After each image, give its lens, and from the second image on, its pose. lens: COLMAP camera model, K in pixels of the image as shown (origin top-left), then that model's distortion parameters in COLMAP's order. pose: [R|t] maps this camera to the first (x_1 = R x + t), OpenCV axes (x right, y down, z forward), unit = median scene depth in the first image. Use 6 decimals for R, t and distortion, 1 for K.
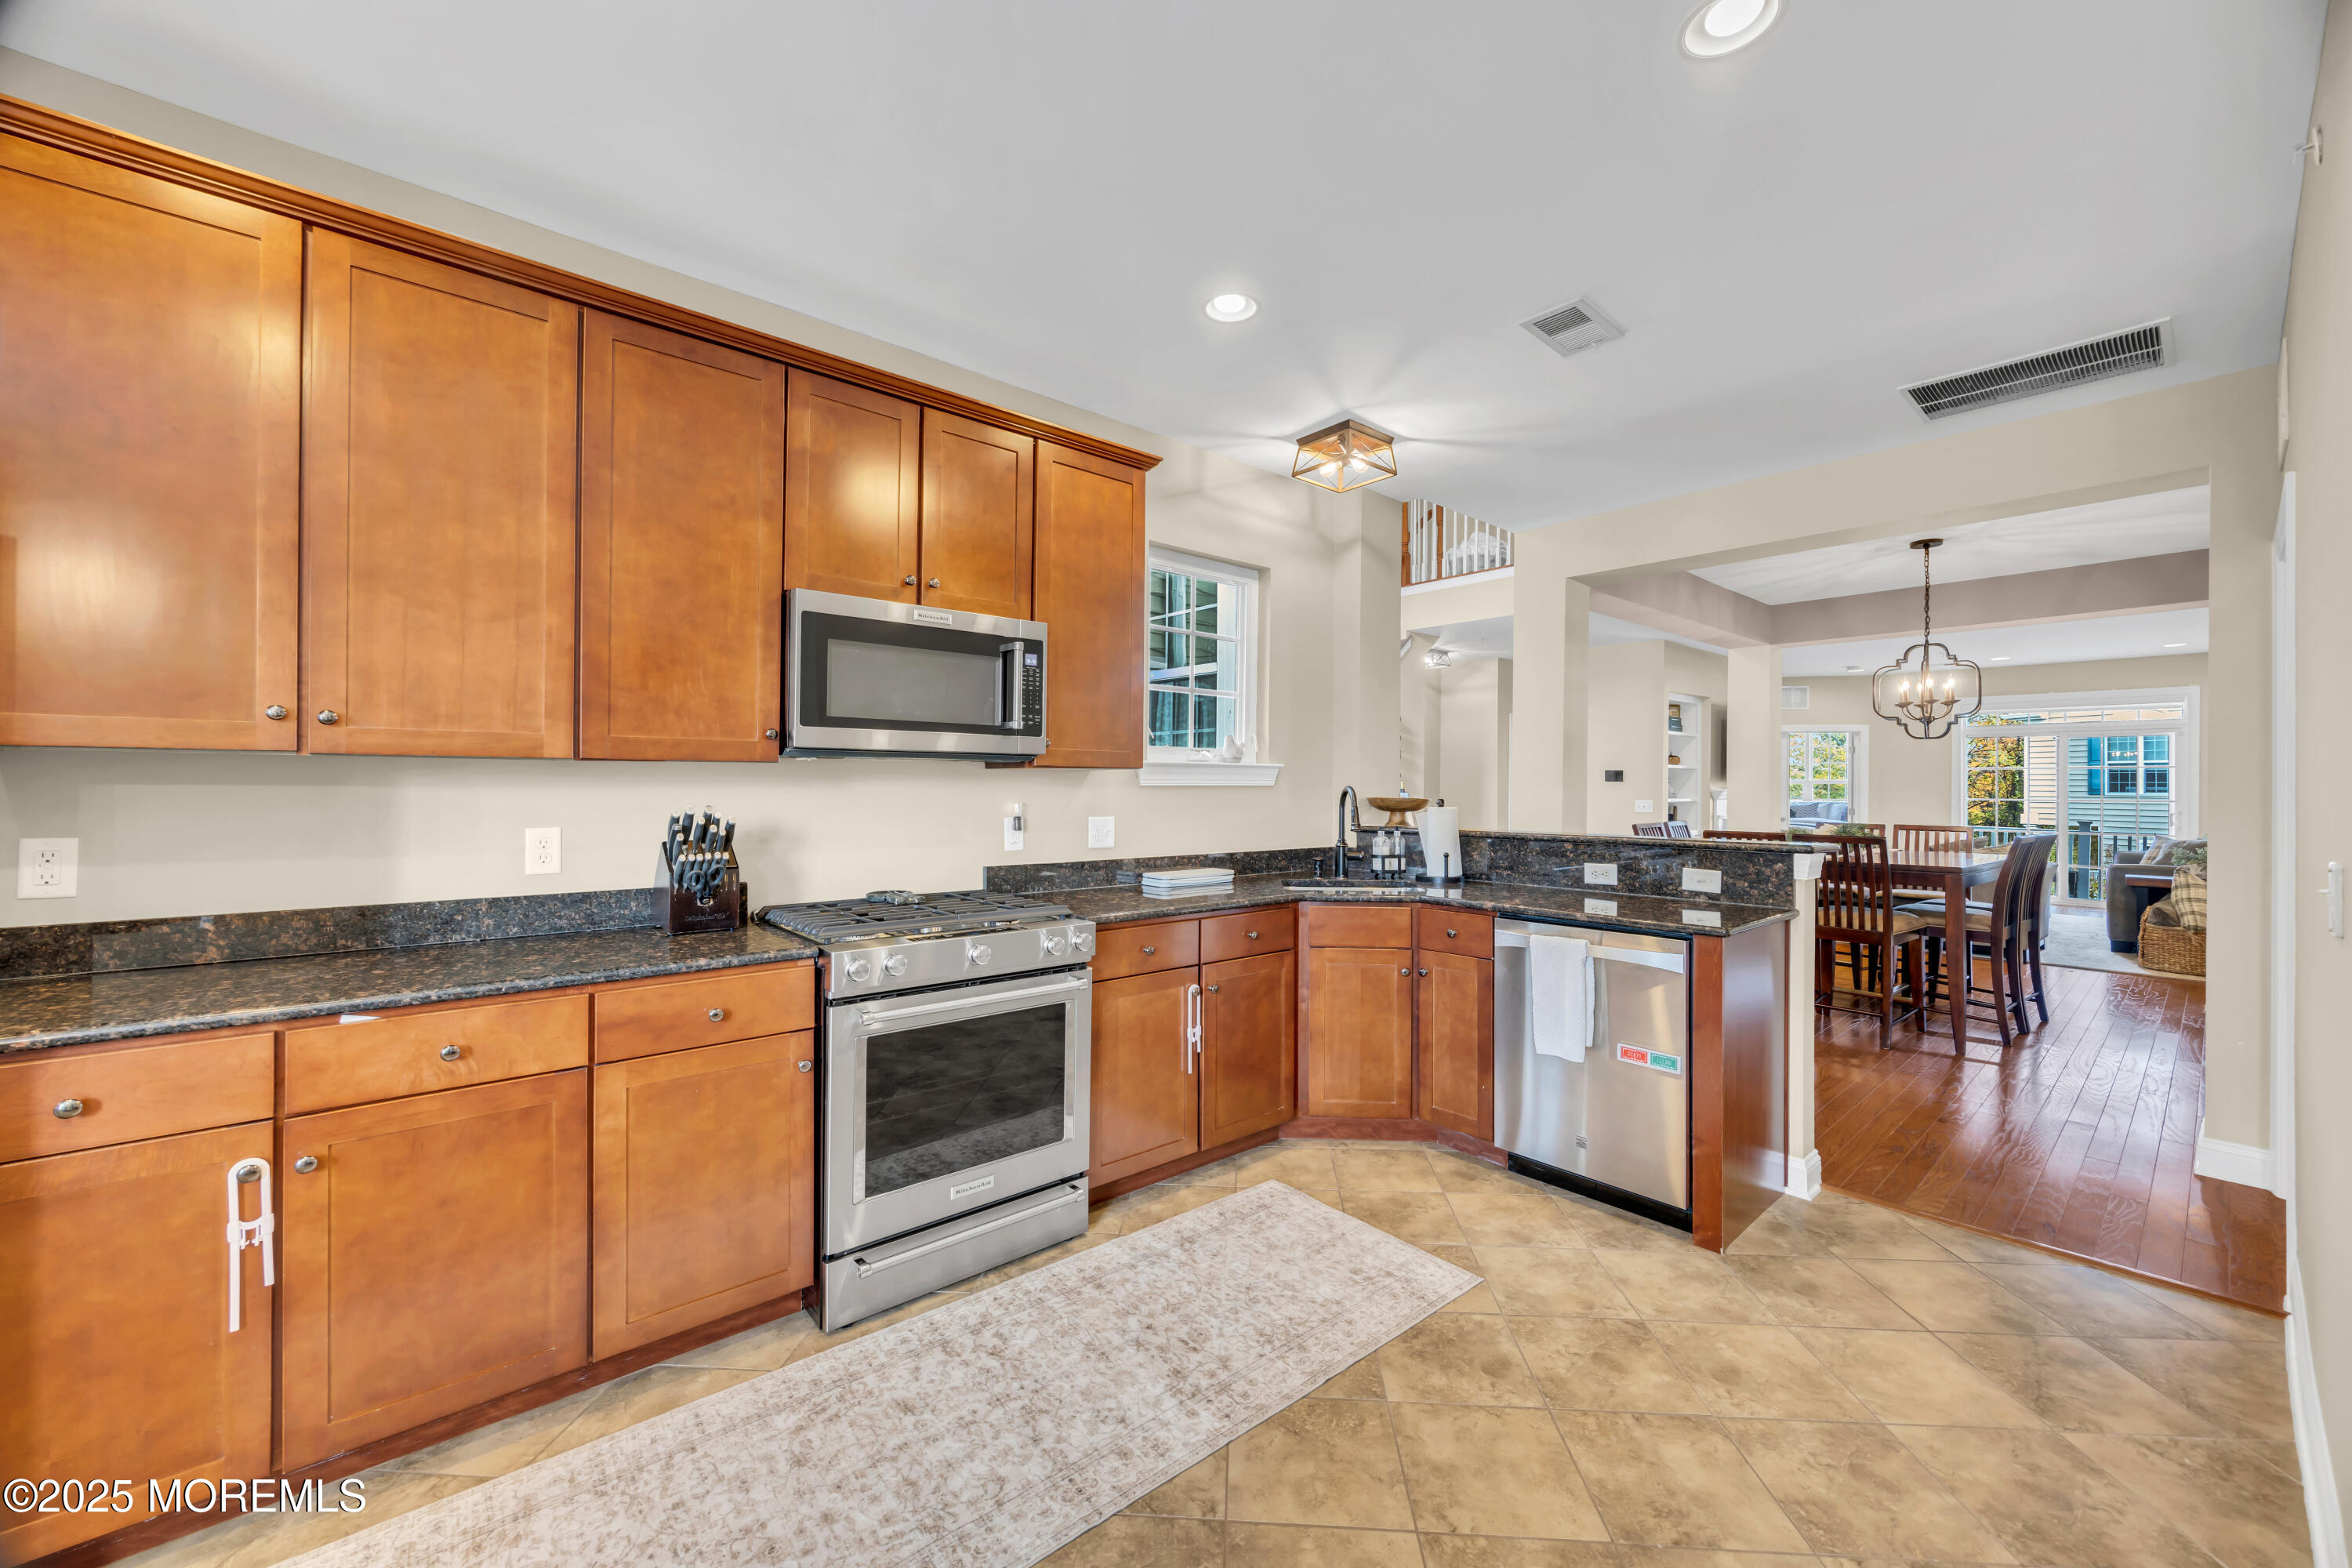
lens RADIAL K [[913.2, 0, 1179.6], [0, 913.2, 776.6], [0, 0, 1]] dist [0.003139, 0.000117]
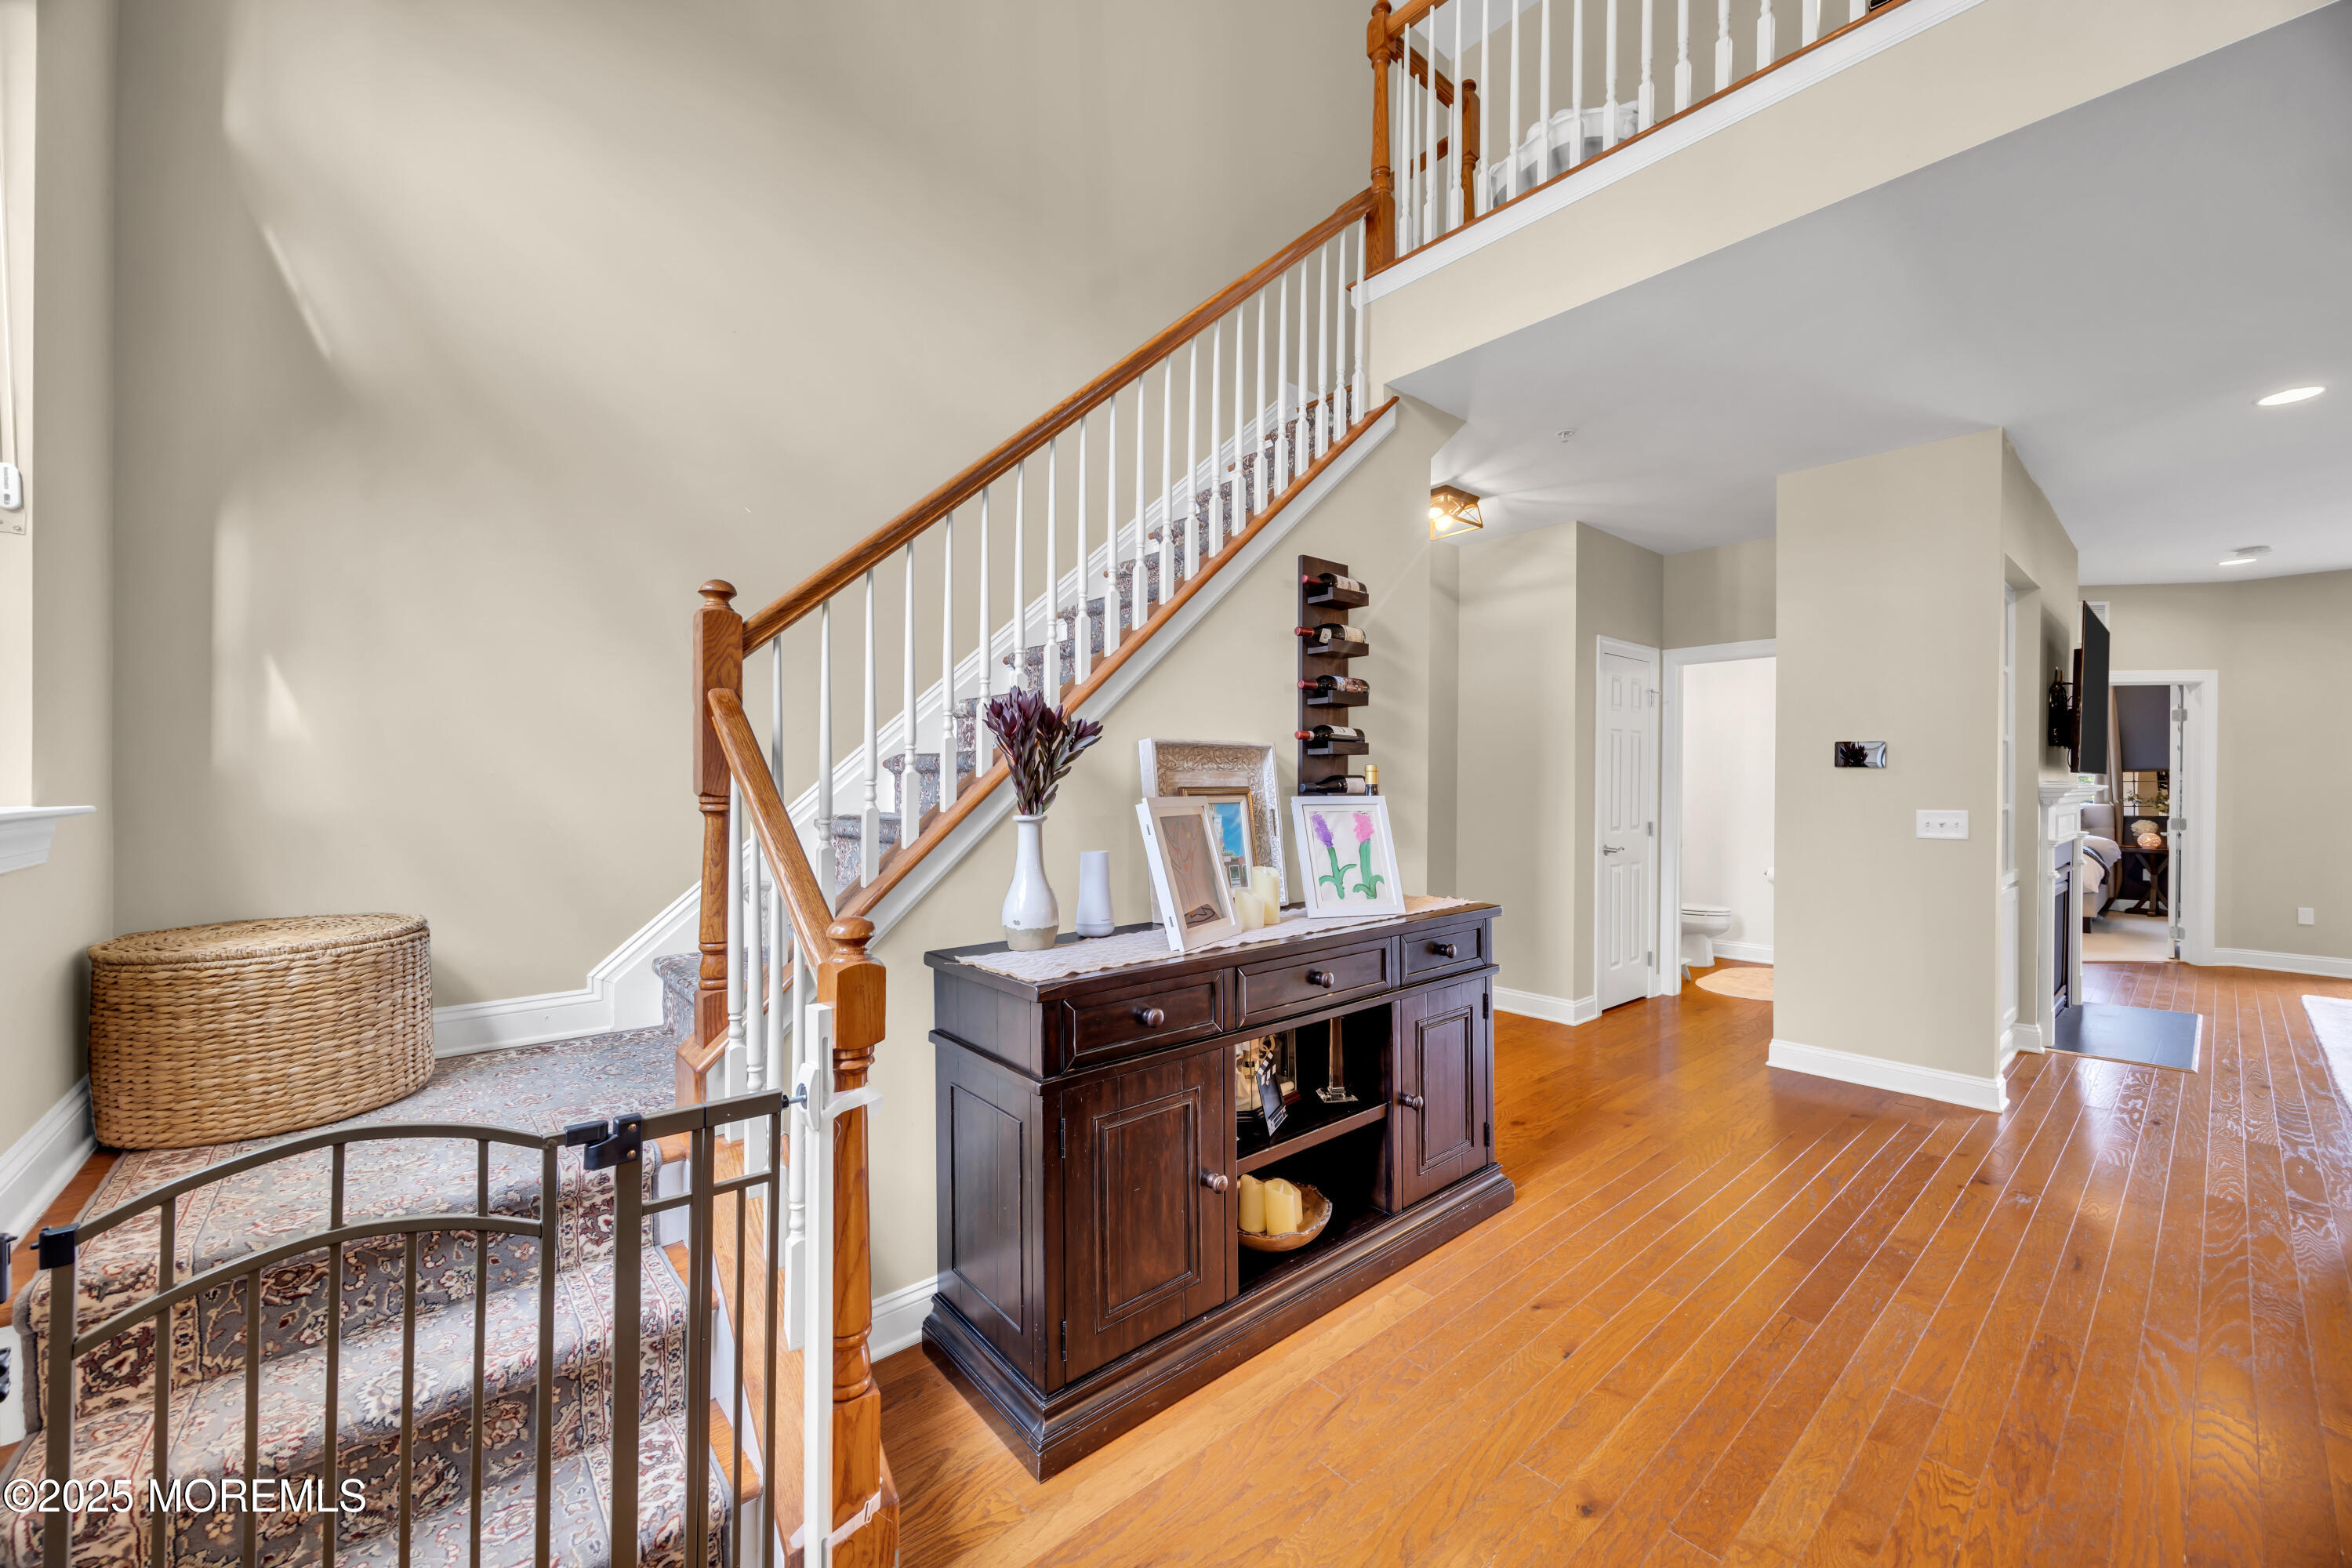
lens RADIAL K [[913.2, 0, 1171.9], [0, 913.2, 773.0], [0, 0, 1]] dist [0.003139, 0.000117]
pose [[0.999966, -0.000161, -0.008289, 0.149634], [0.000139, 0.999997, -0.002619, 0.009304], [0.008289, 0.002618, 0.999962, 0.565052]]
